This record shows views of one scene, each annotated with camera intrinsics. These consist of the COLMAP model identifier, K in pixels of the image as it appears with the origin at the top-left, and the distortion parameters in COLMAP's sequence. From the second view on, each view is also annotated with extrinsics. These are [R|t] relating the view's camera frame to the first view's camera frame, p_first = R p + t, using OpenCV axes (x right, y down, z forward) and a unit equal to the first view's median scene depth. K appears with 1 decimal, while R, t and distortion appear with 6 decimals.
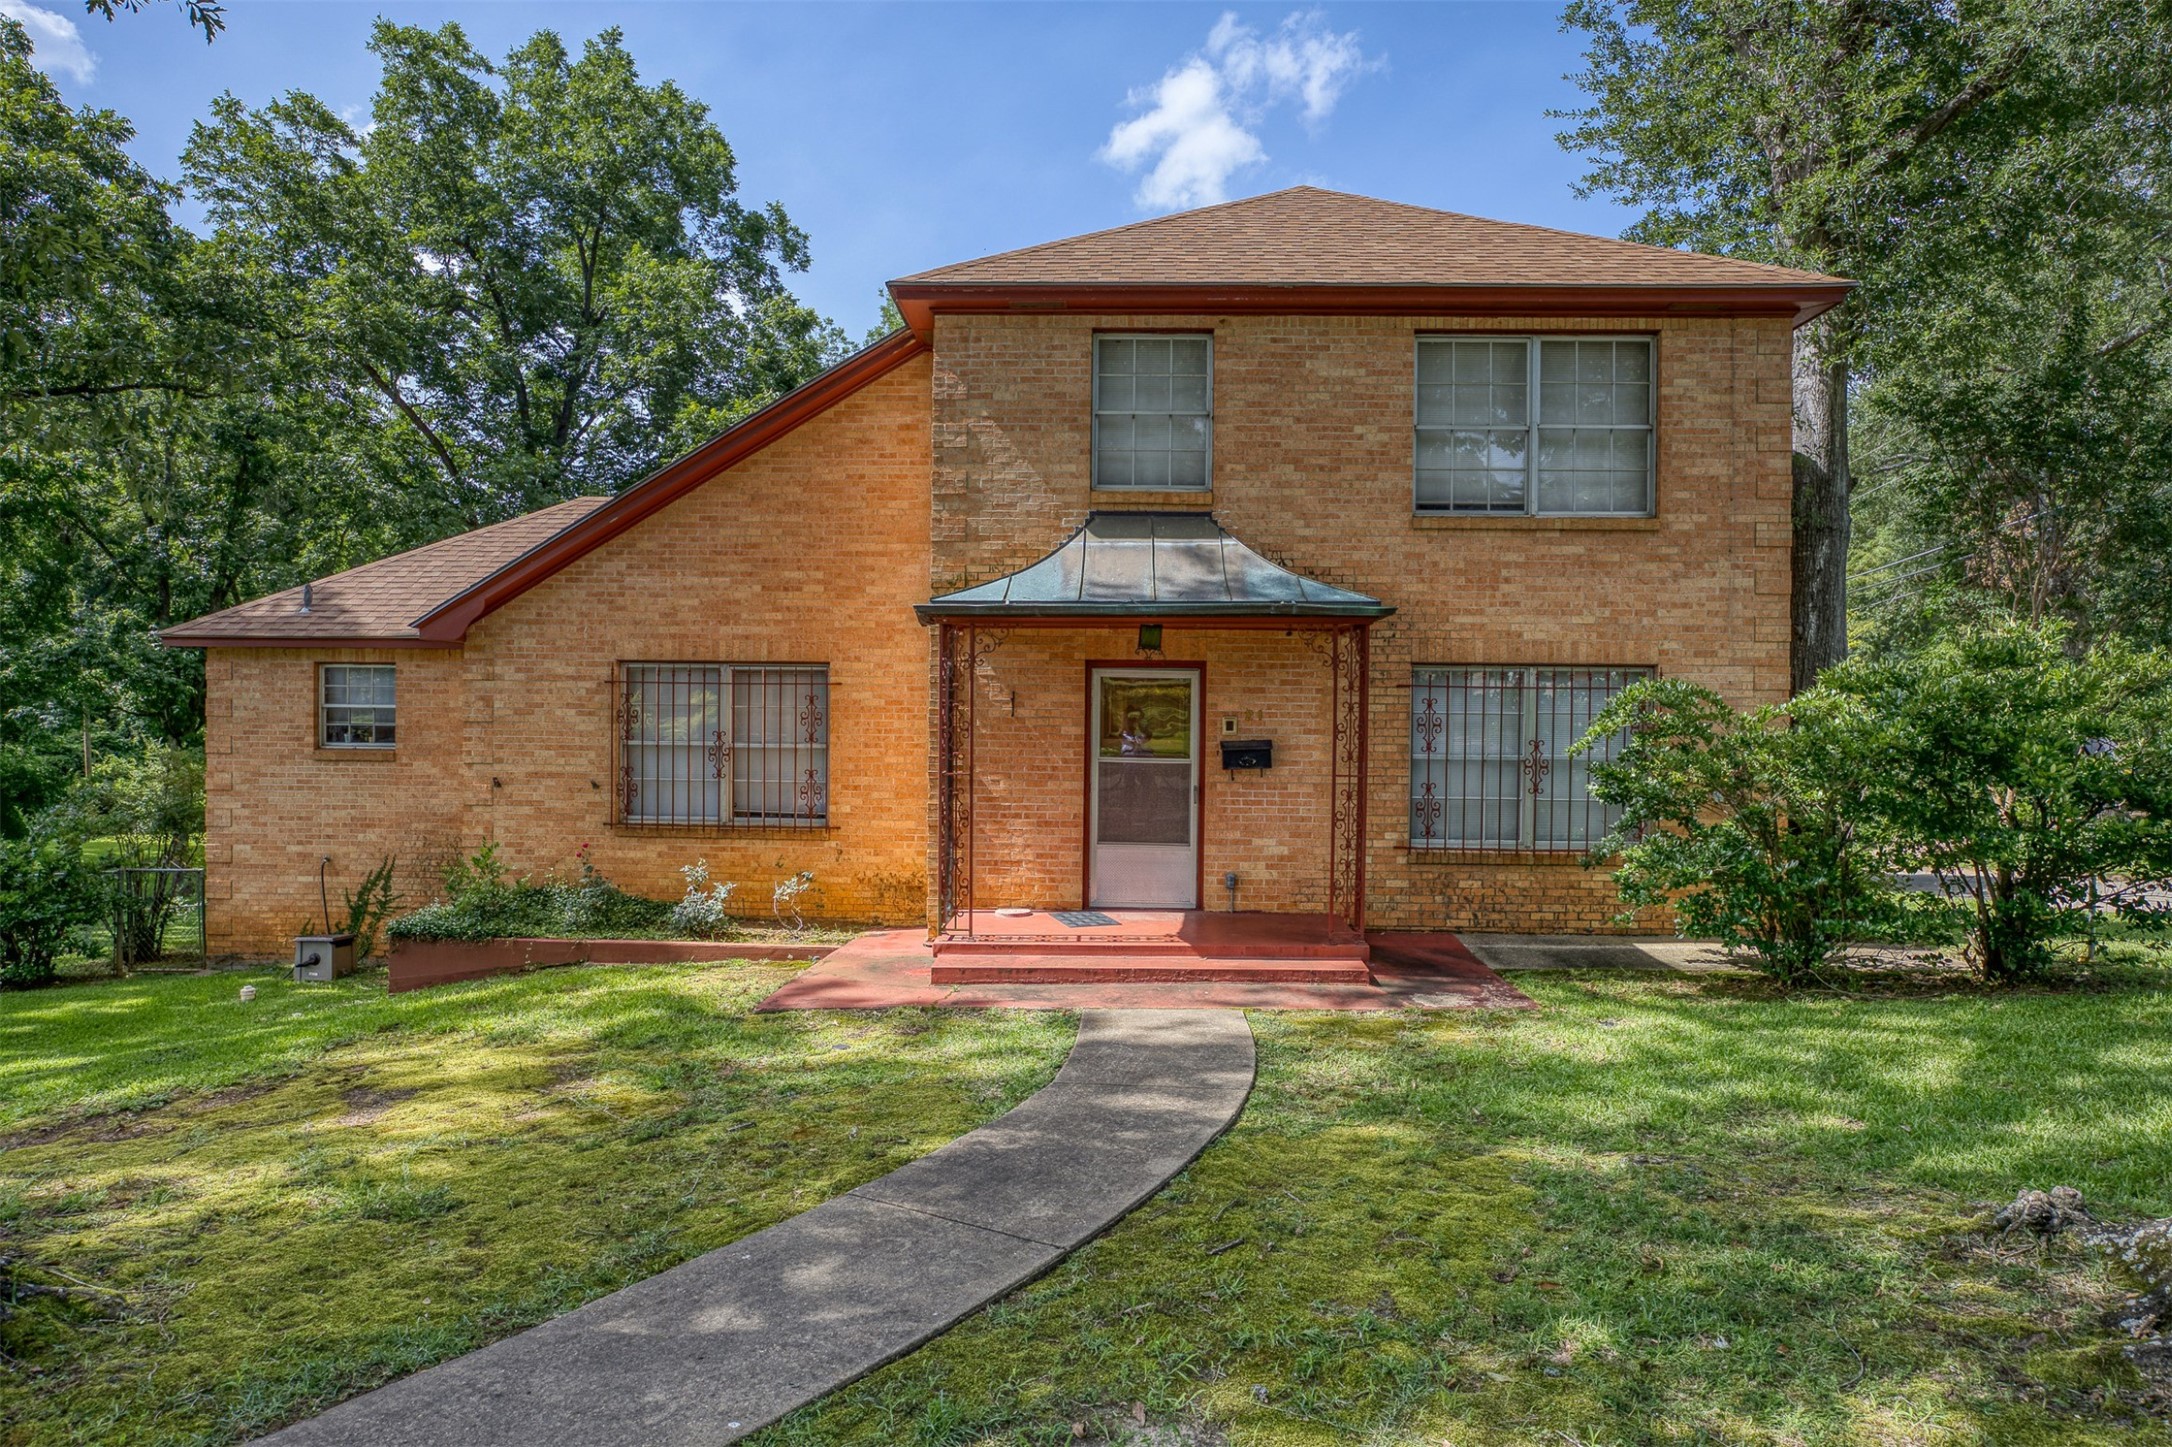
lens RADIAL K [[1278.5, 0, 1088.9], [0, 1278.5, 710.8], [0, 0, 1]] dist [-0.044667, 0.000285]
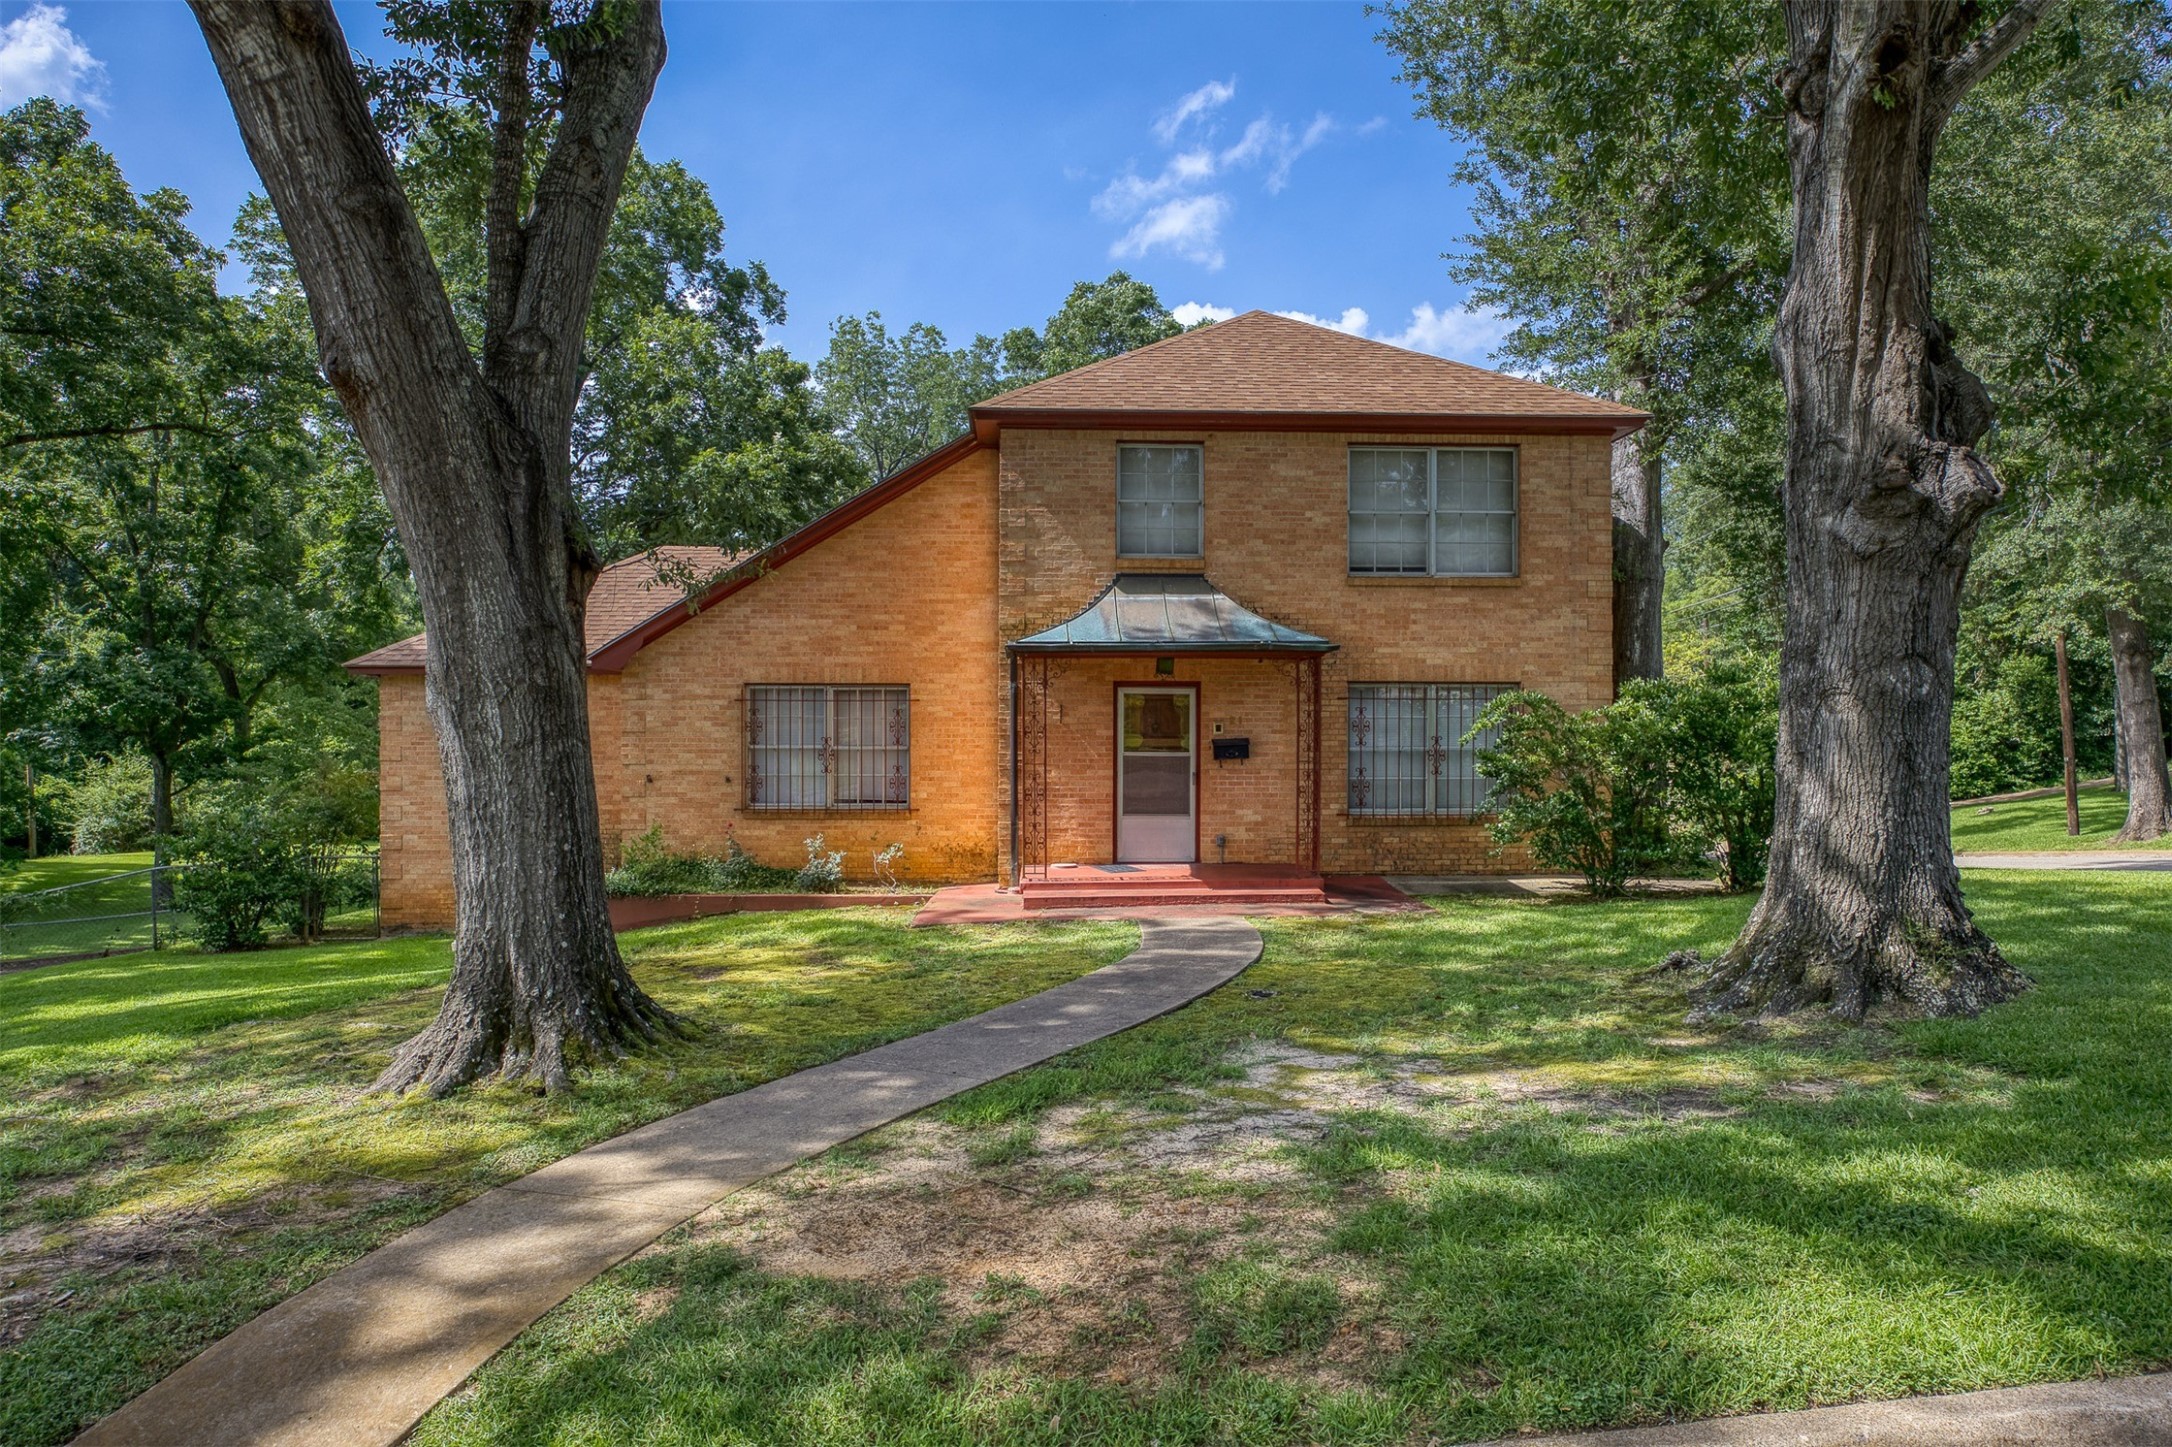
lens RADIAL K [[1278.5, 0, 1095.3], [0, 1278.5, 708.2], [0, 0, 1]] dist [-0.044667, 0.000285]
pose [[0.997446, -0.008682, 0.070899, -0.117797], [0.009550, 0.999883, -0.011918, 0.004972], [-0.070788, 0.012565, 0.997412, -0.360578]]
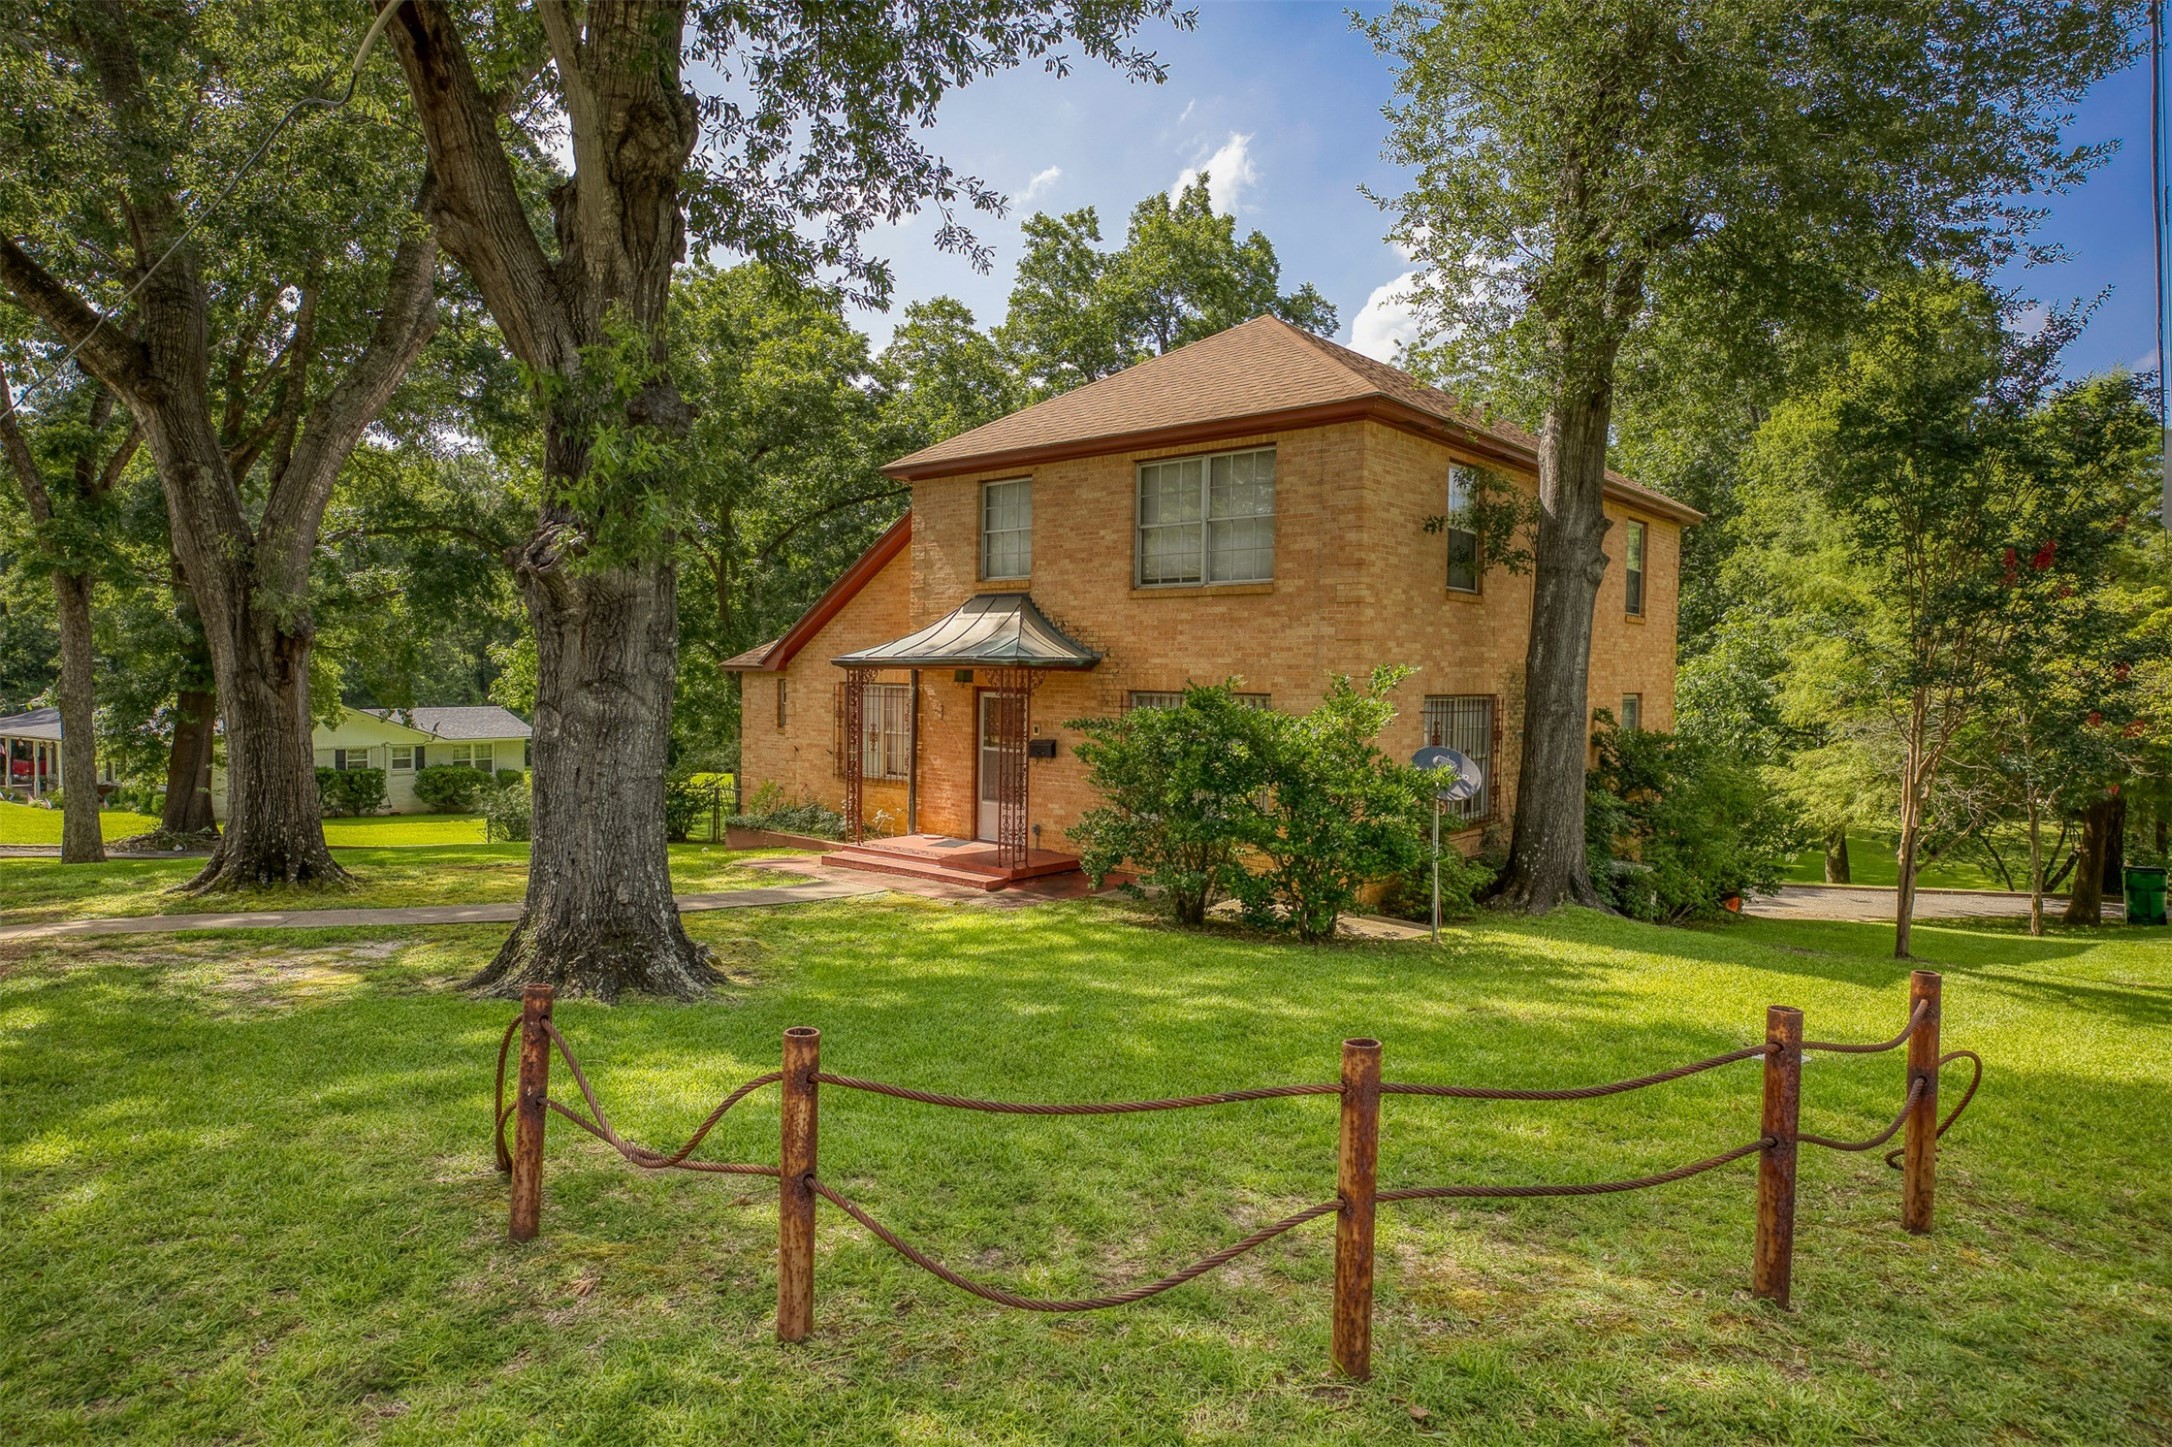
lens RADIAL K [[1278.5, 0, 1089.0], [0, 1278.5, 717.0], [0, 0, 1]] dist [-0.044667, 0.000285]
pose [[0.769015, 0.023112, -0.638813, 1.130023], [-0.010493, 0.999668, 0.023536, -0.040447], [0.639144, -0.011396, 0.769002, -0.153413]]
